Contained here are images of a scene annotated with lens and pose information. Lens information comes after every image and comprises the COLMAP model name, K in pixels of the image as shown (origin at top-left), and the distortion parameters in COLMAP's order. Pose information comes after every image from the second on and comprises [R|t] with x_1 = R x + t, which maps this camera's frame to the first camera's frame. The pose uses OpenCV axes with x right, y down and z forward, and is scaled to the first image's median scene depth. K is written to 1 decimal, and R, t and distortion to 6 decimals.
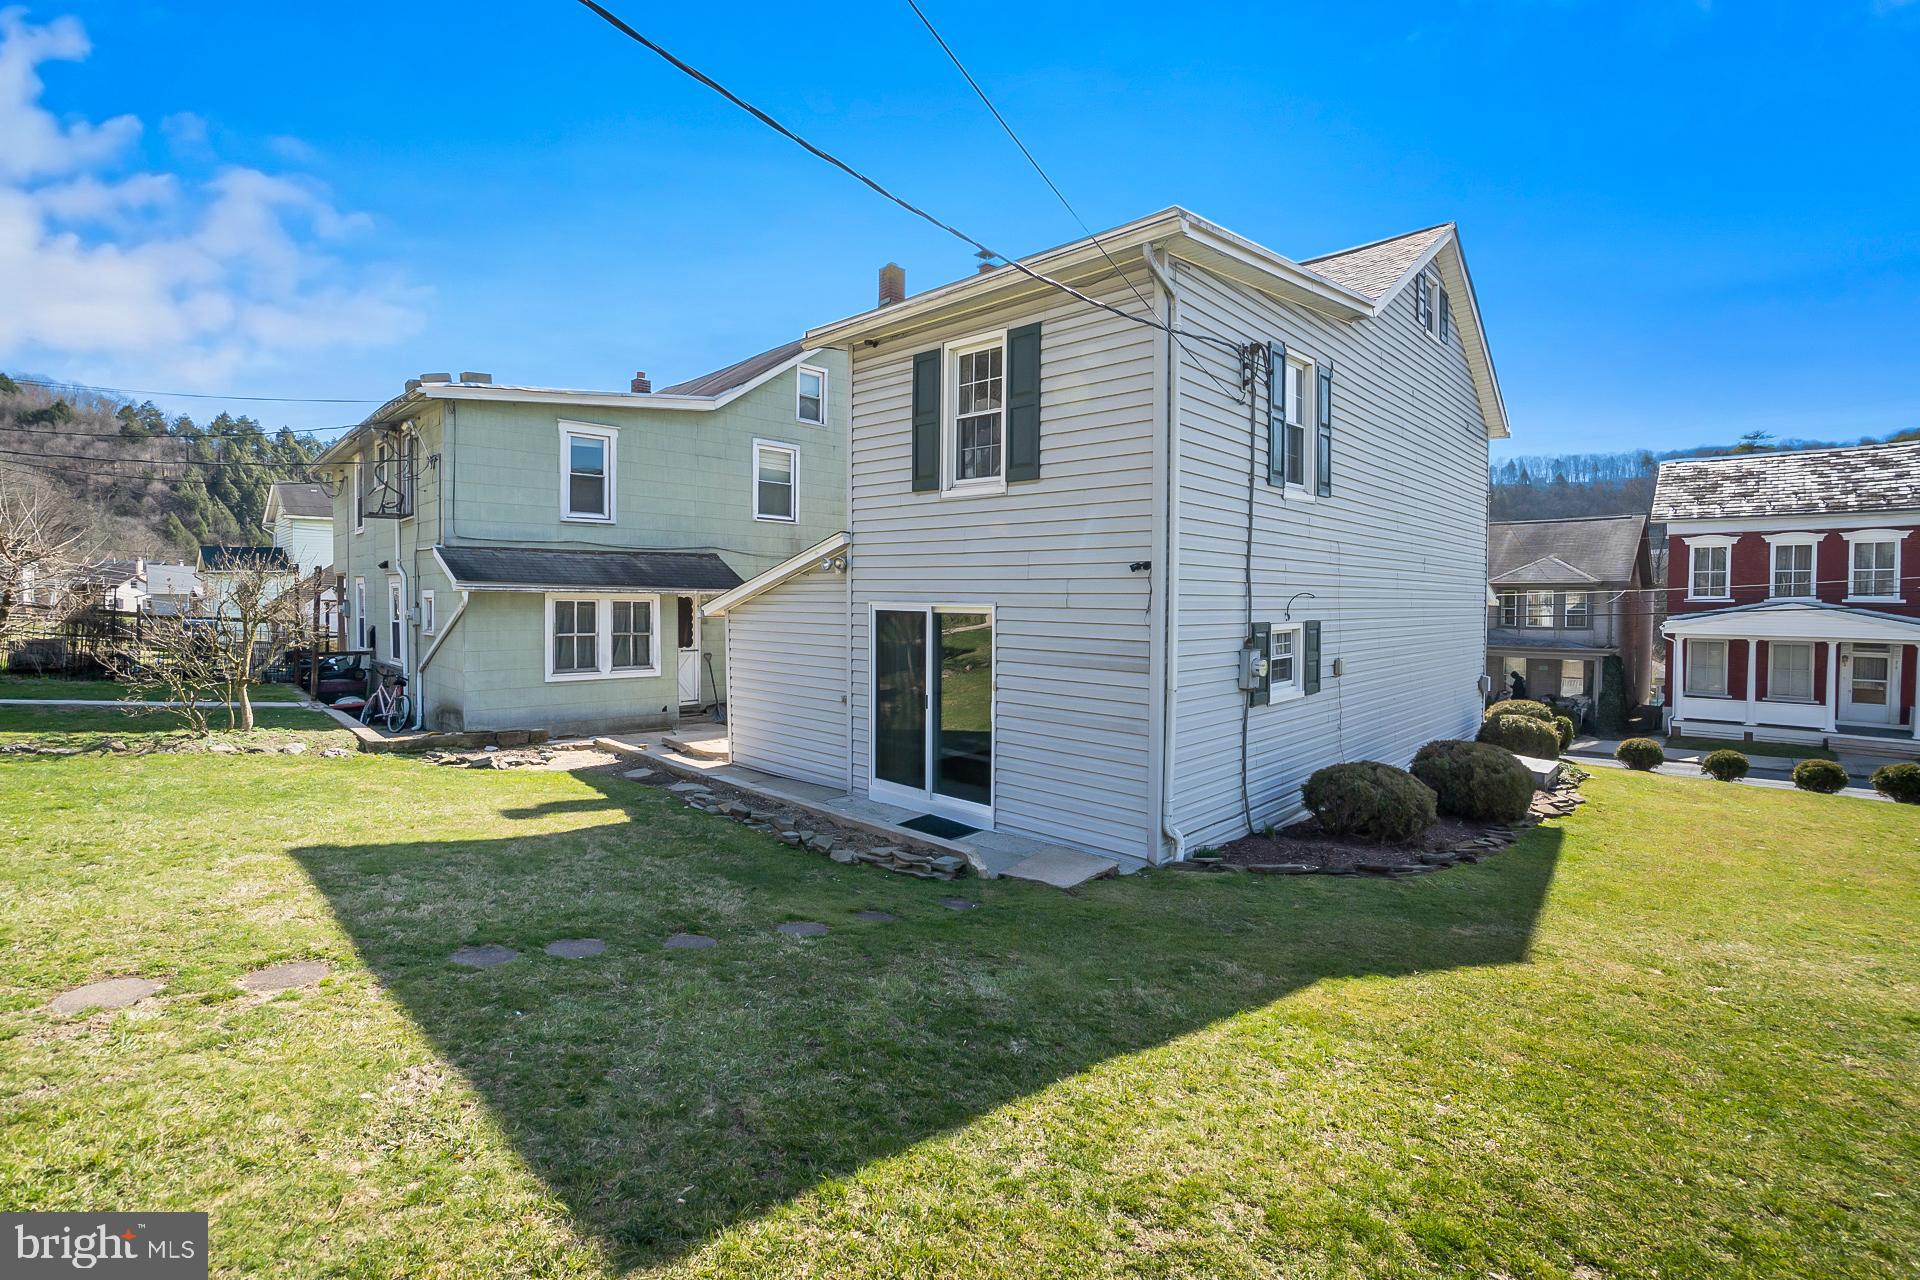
lens RADIAL K [[847.0, 0, 954.3], [0, 847.0, 622.6], [0, 0, 1]] dist [-0.056218, 0.020913]
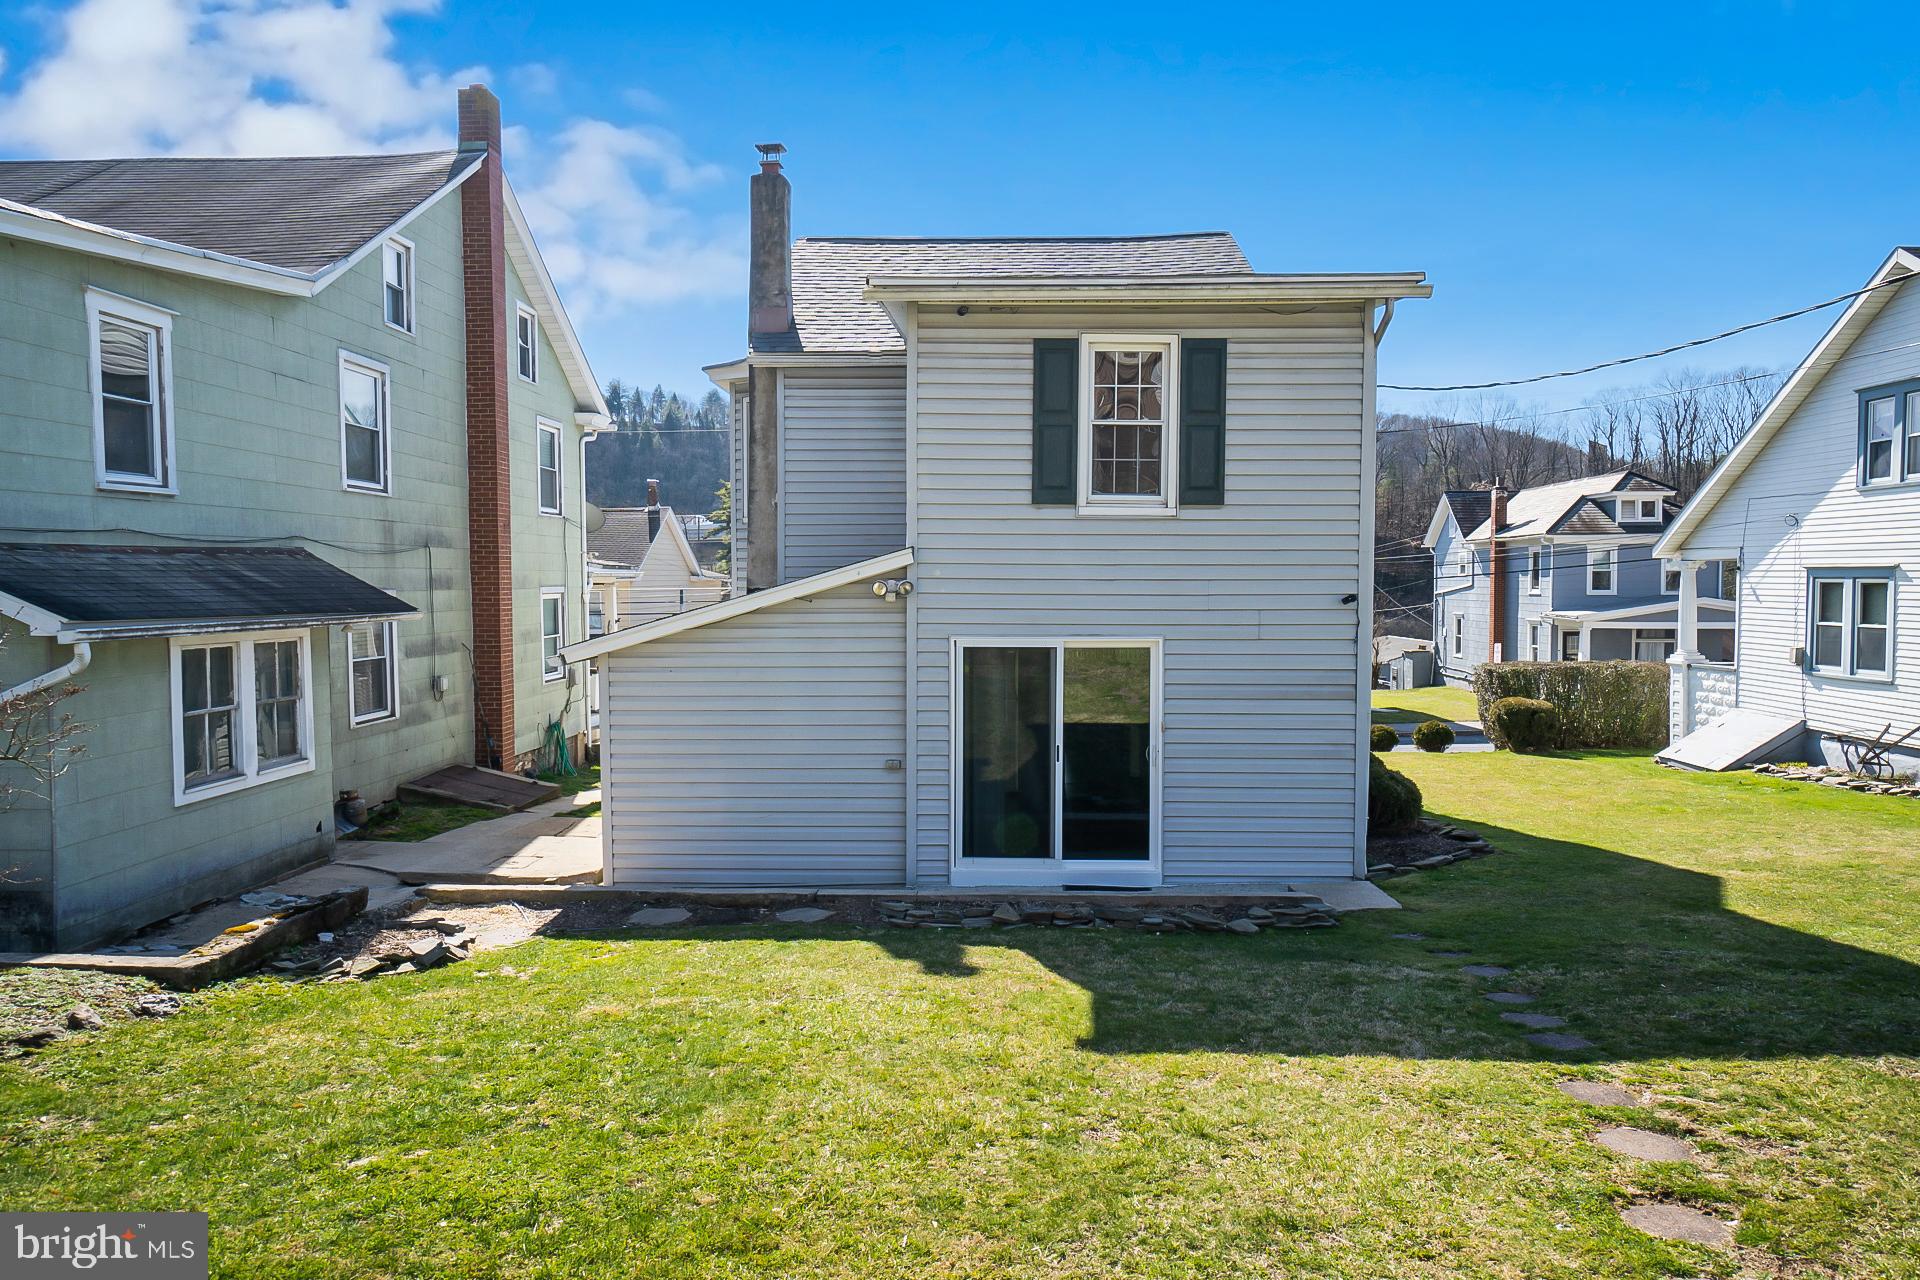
lens RADIAL K [[1194.9, 0, 958.7], [0, 1194.9, 615.2], [0, 0, 1]] dist [-0.010220, 0.022149]
pose [[0.738879, -0.033824, 0.672989, -0.571474], [0.028377, 0.999415, 0.019074, -0.044411], [-0.673241, 0.005004, 0.739407, 0.115207]]
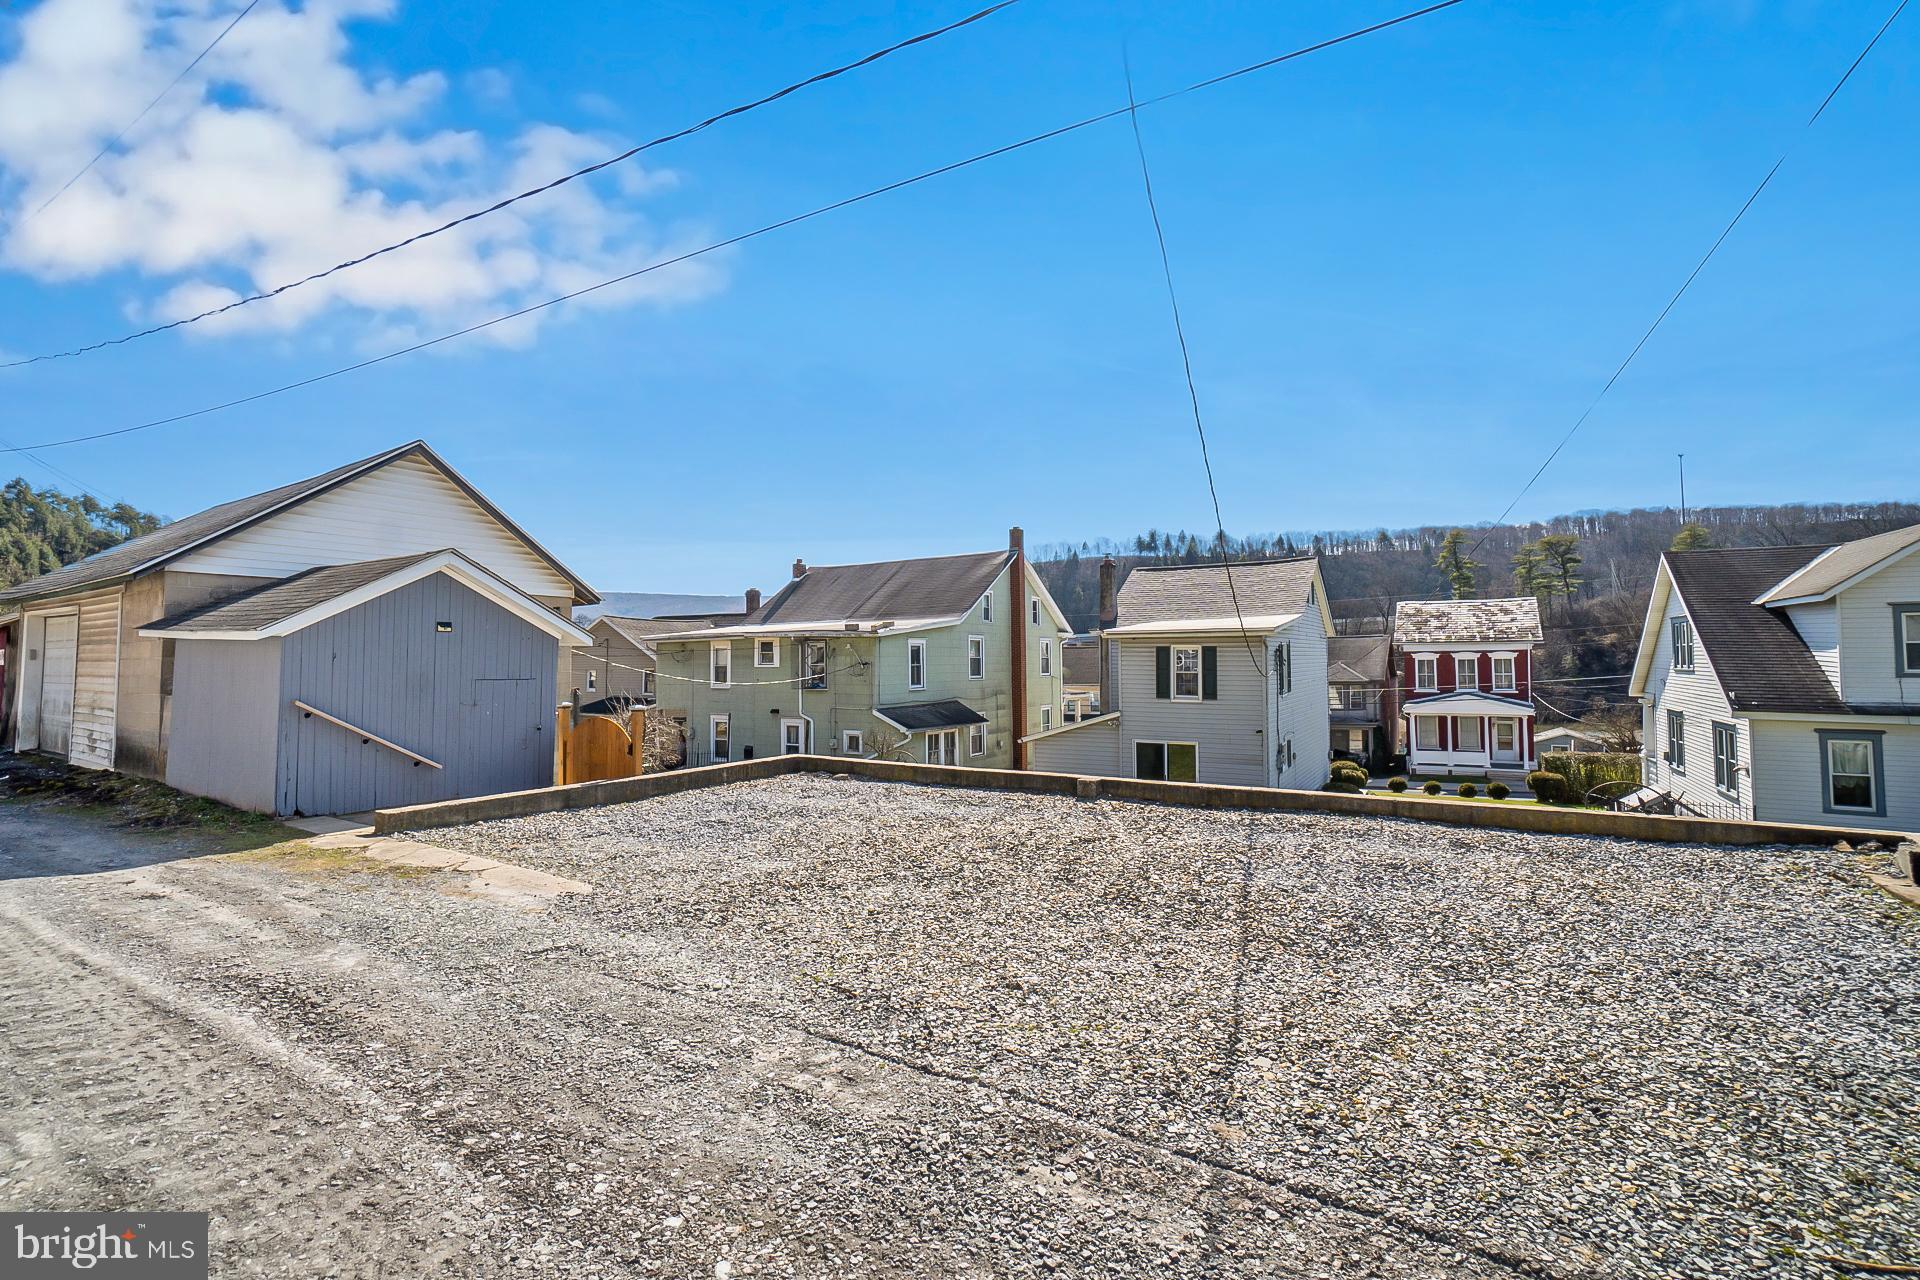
lens RADIAL K [[855.4, 0, 953.8], [0, 855.4, 621.1], [0, 0, 1]] dist [-0.061286, 0.020682]
pose [[0.975235, -0.005297, 0.221109, -0.799374], [0.021497, 0.997250, -0.070923, -0.138995], [-0.220126, 0.073920, 0.972667, -0.935526]]
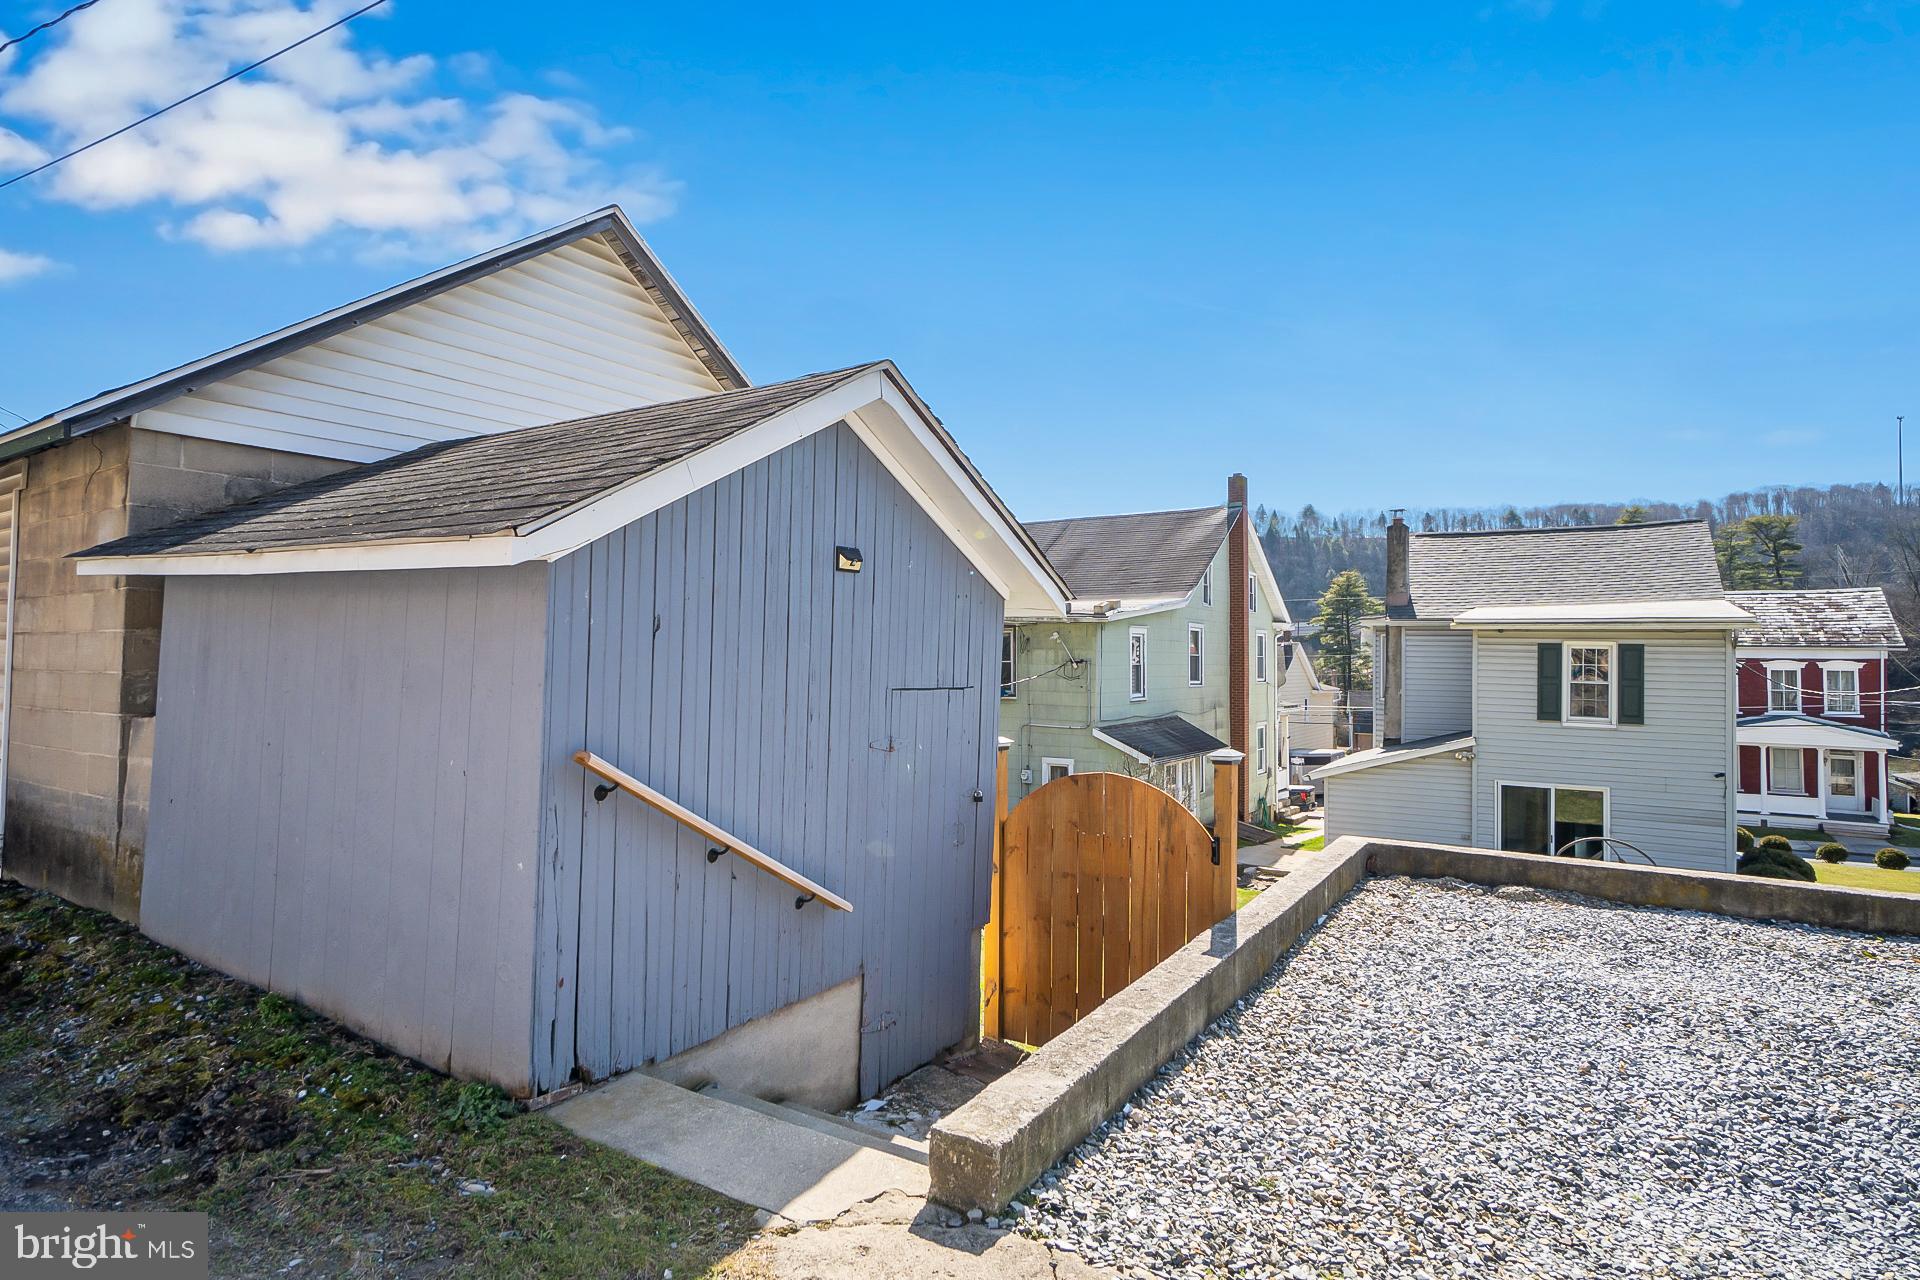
lens RADIAL K [[1024.3, 0, 950.3], [0, 1024.3, 621.0], [0, 0, 1]] dist [-0.038210, 0.024257]
pose [[0.979474, 0.009691, 0.201339, -1.074157], [0.002665, 0.998134, -0.061003, -0.150037], [-0.201555, 0.060288, 0.977620, -0.537215]]
